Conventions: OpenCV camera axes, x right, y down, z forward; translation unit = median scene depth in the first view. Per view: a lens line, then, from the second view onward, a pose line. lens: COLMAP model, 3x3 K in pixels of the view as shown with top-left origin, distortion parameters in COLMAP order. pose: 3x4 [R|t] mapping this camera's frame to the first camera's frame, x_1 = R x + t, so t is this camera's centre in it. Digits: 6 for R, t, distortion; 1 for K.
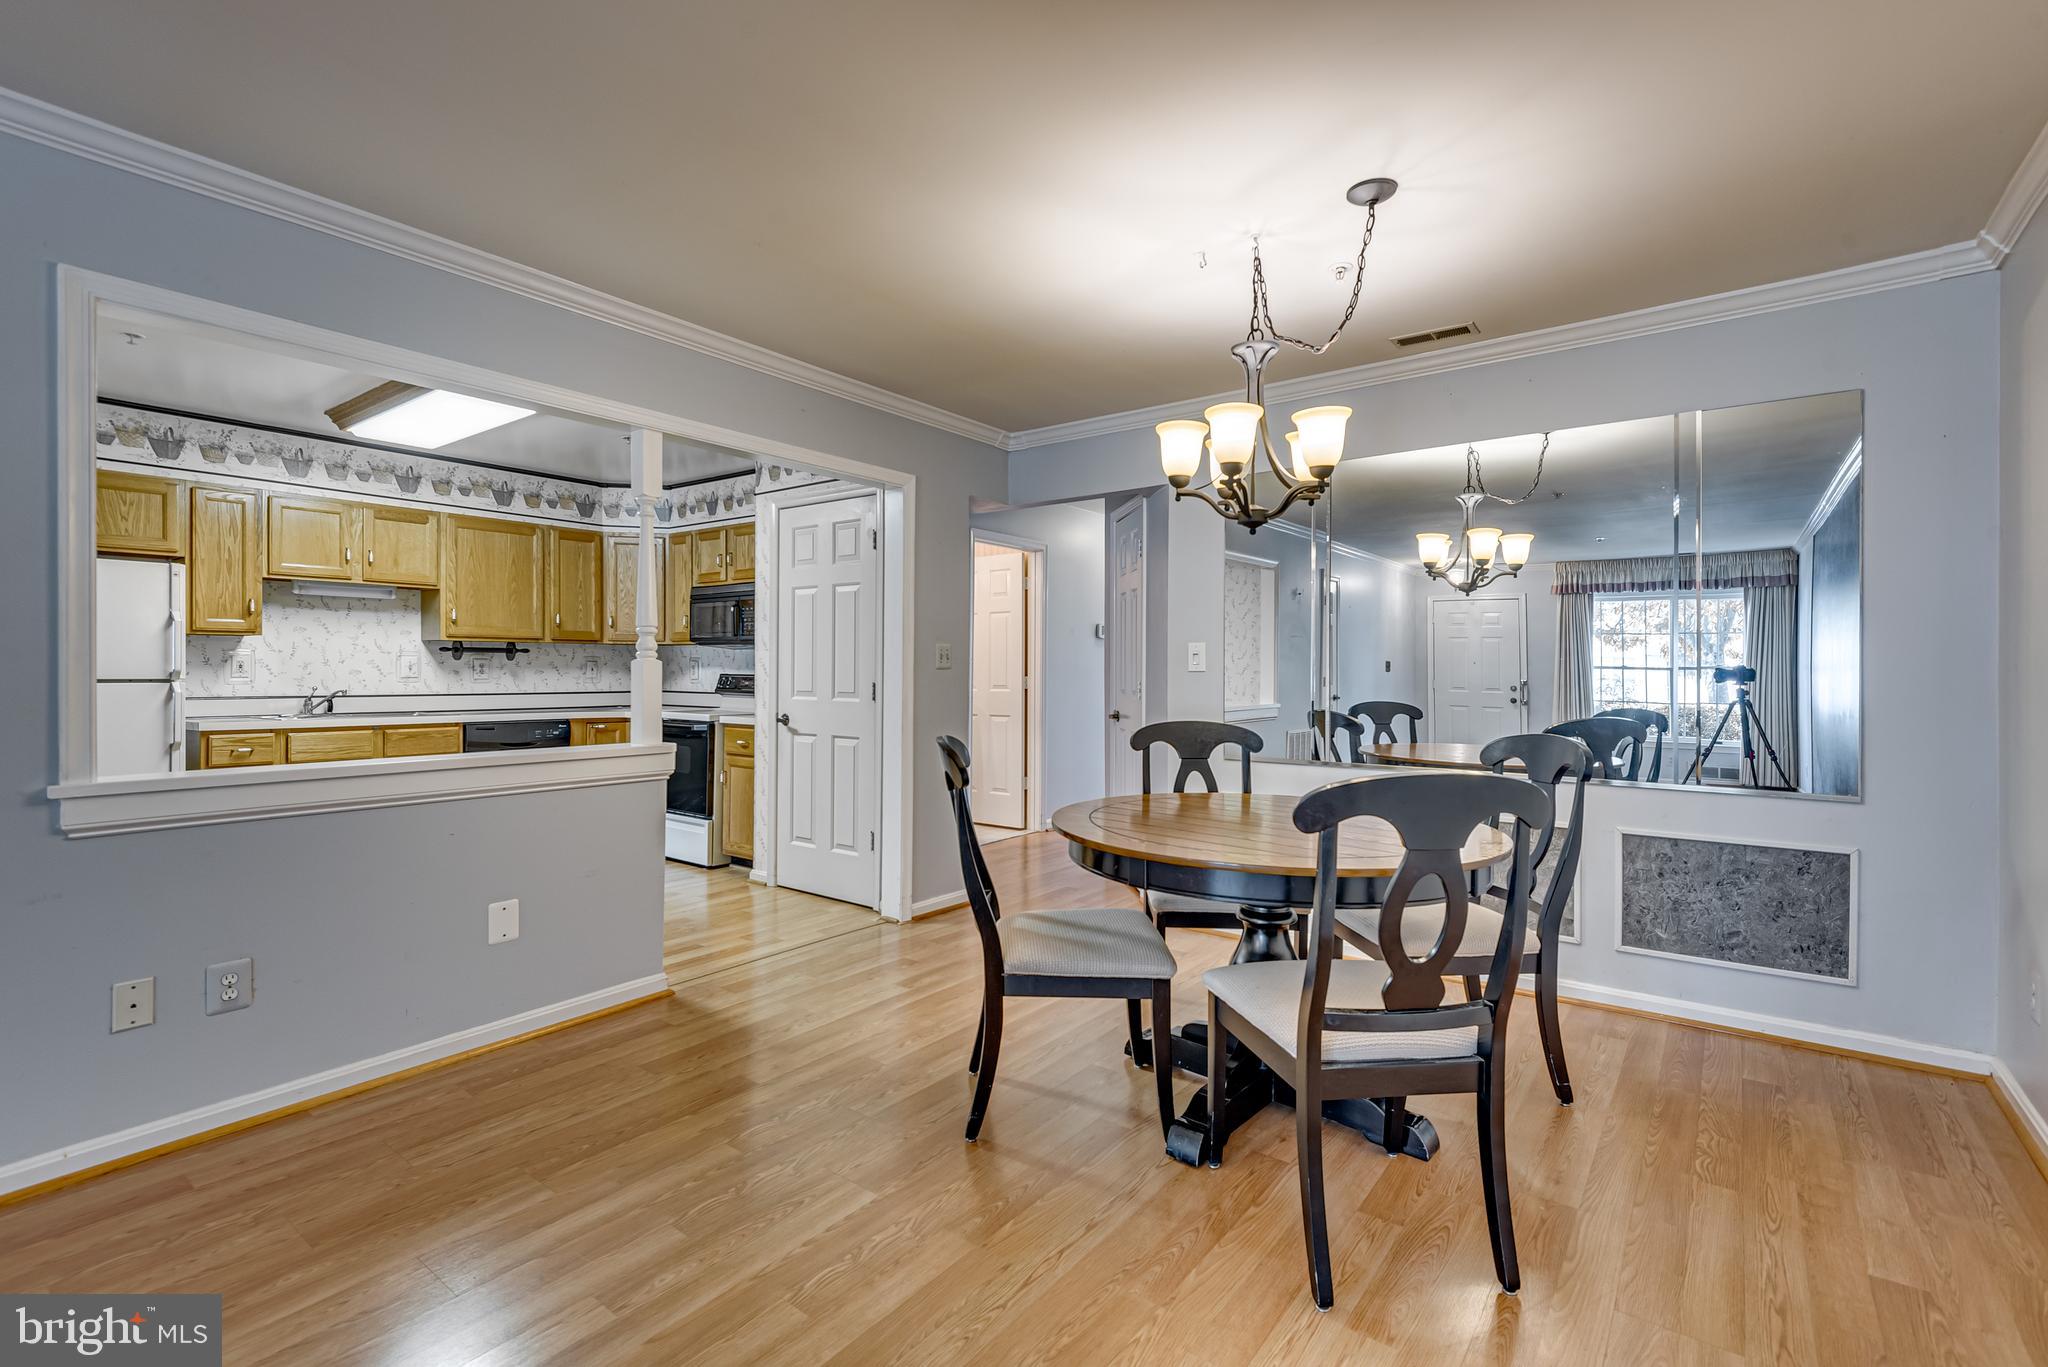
lens RADIAL K [[922.8, 0, 990.4], [0, 922.8, 664.2], [0, 0, 1]] dist [0.019653, -0.009106]
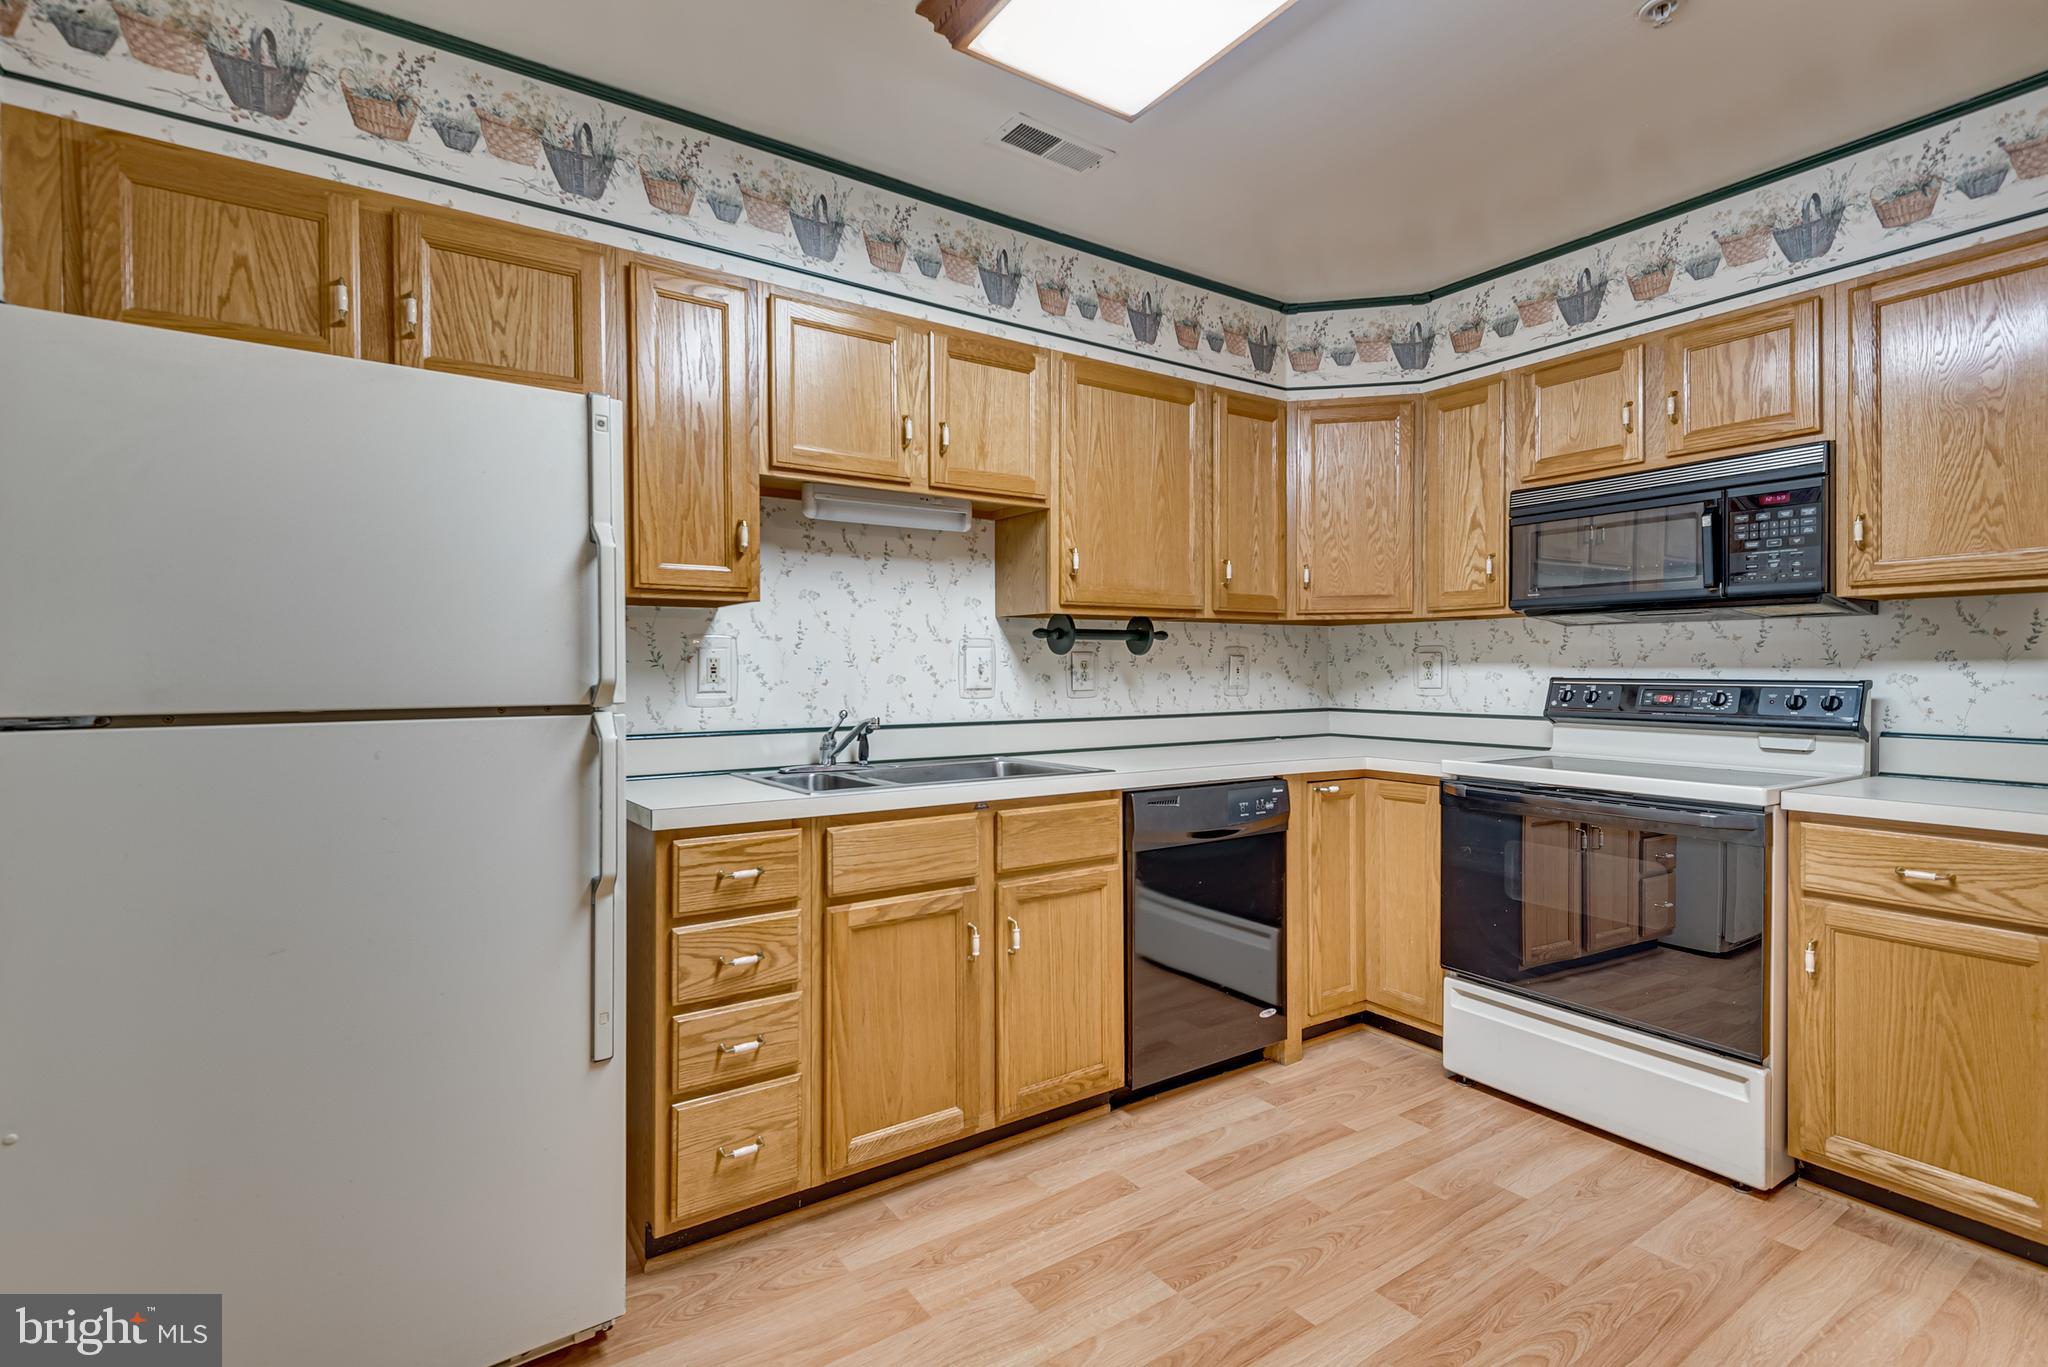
lens RADIAL K [[922.8, 0, 1024.5], [0, 922.8, 668.2], [0, 0, 1]] dist [0.019653, -0.009106]
pose [[0.954309, -0.007639, -0.298723, -0.531027], [0.009224, 0.999950, 0.003897, 0.001294], [0.298678, -0.006474, 0.954332, 0.613915]]
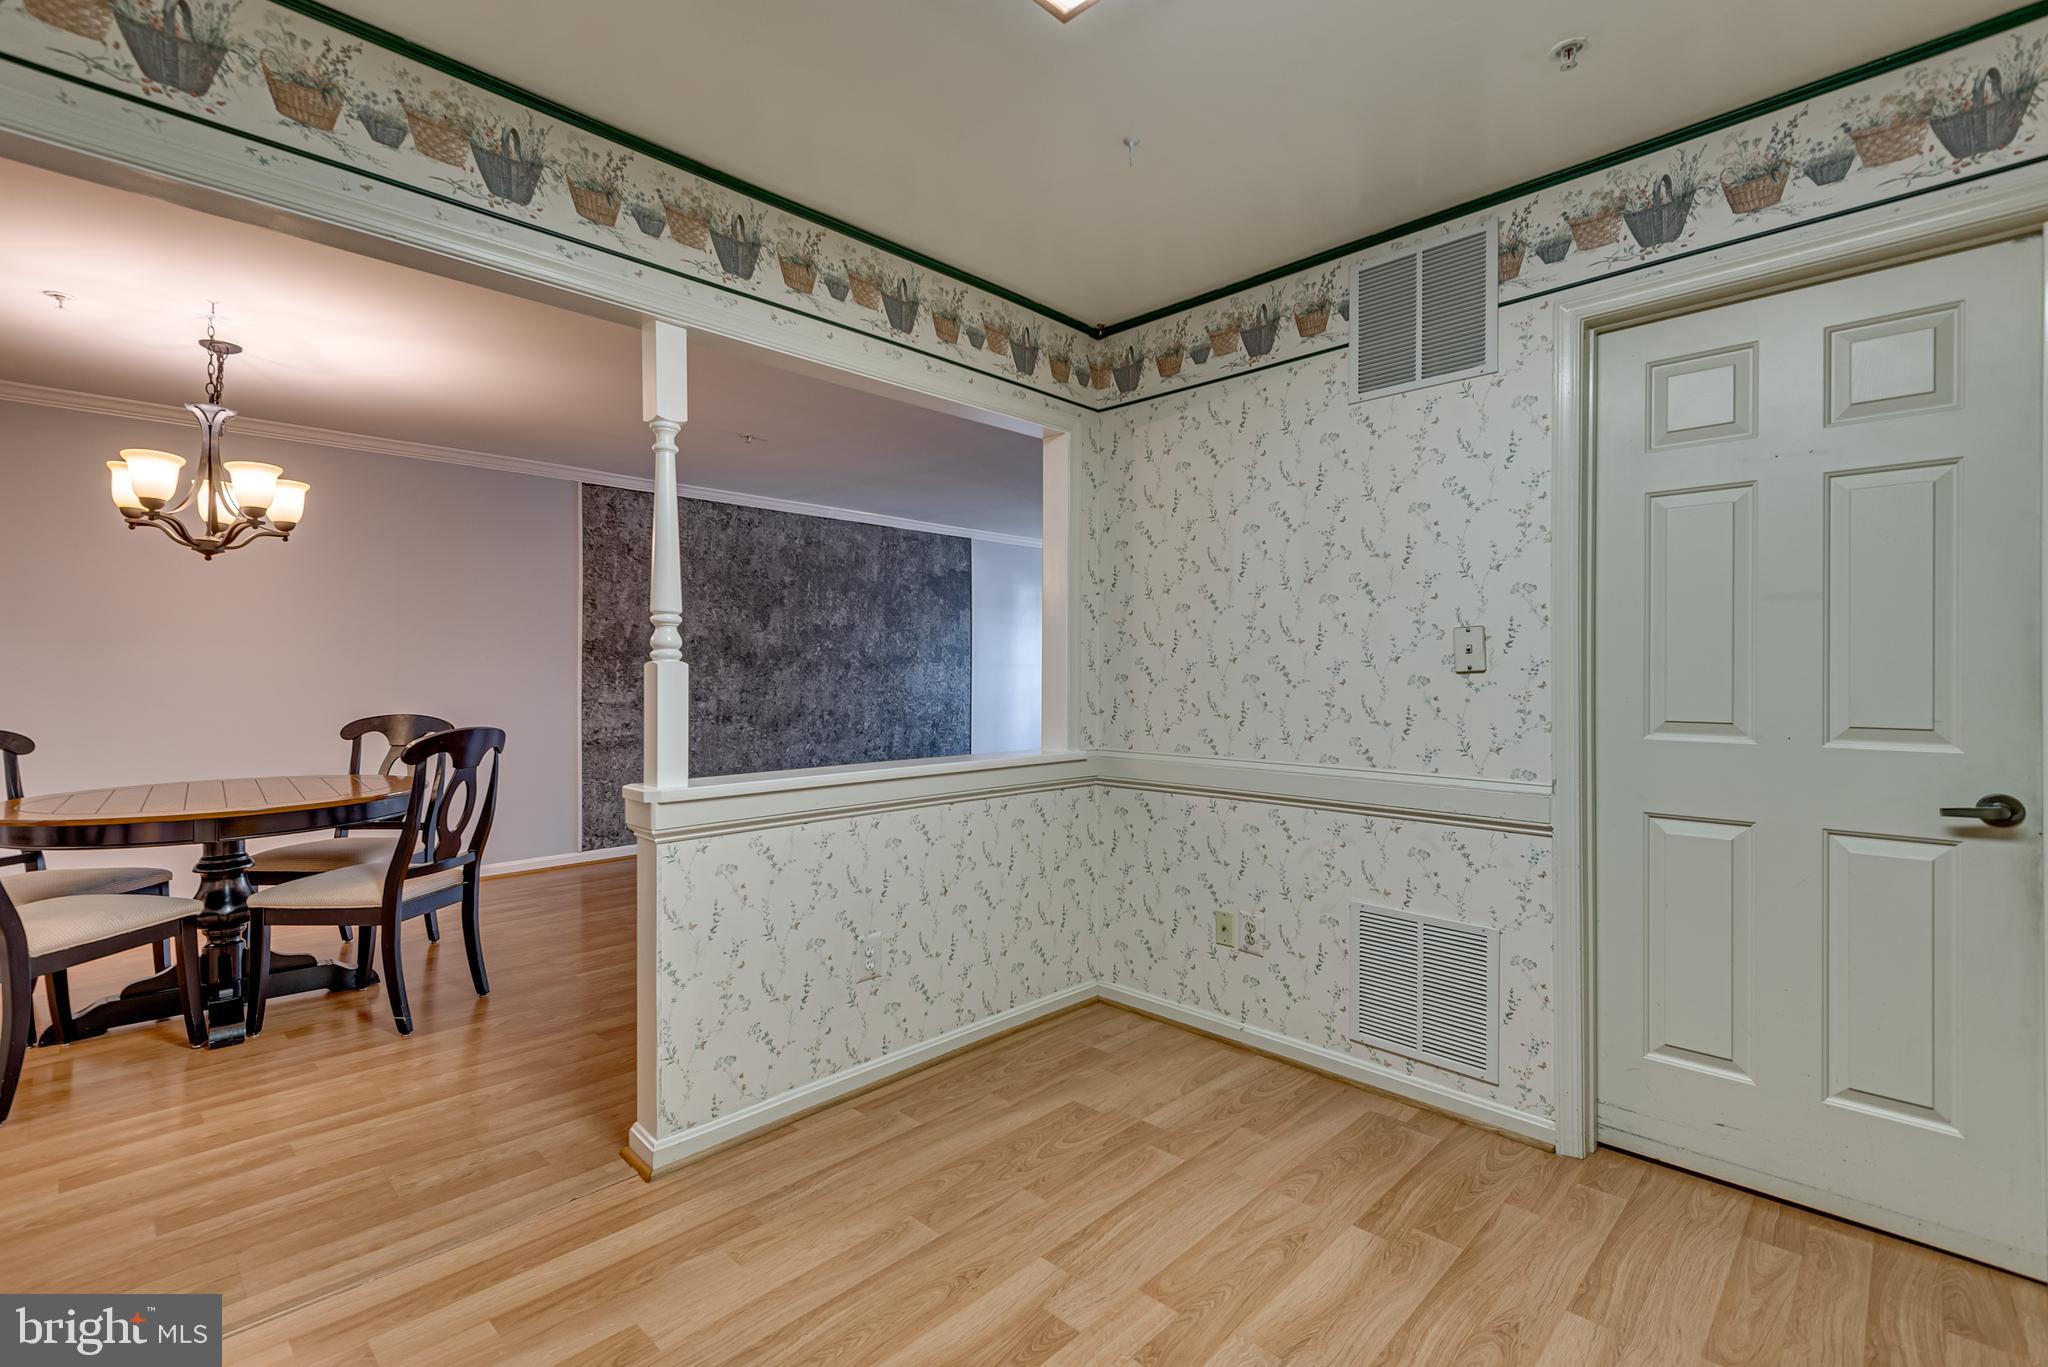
lens RADIAL K [[922.8, 0, 997.8], [0, 922.8, 673.6], [0, 0, 1]] dist [0.019653, -0.009106]
pose [[-0.994182, -0.005803, 0.107555, -0.476730], [-0.006224, 0.999974, -0.003580, 0.001430], [-0.107532, -0.004228, -0.994193, 1.144331]]
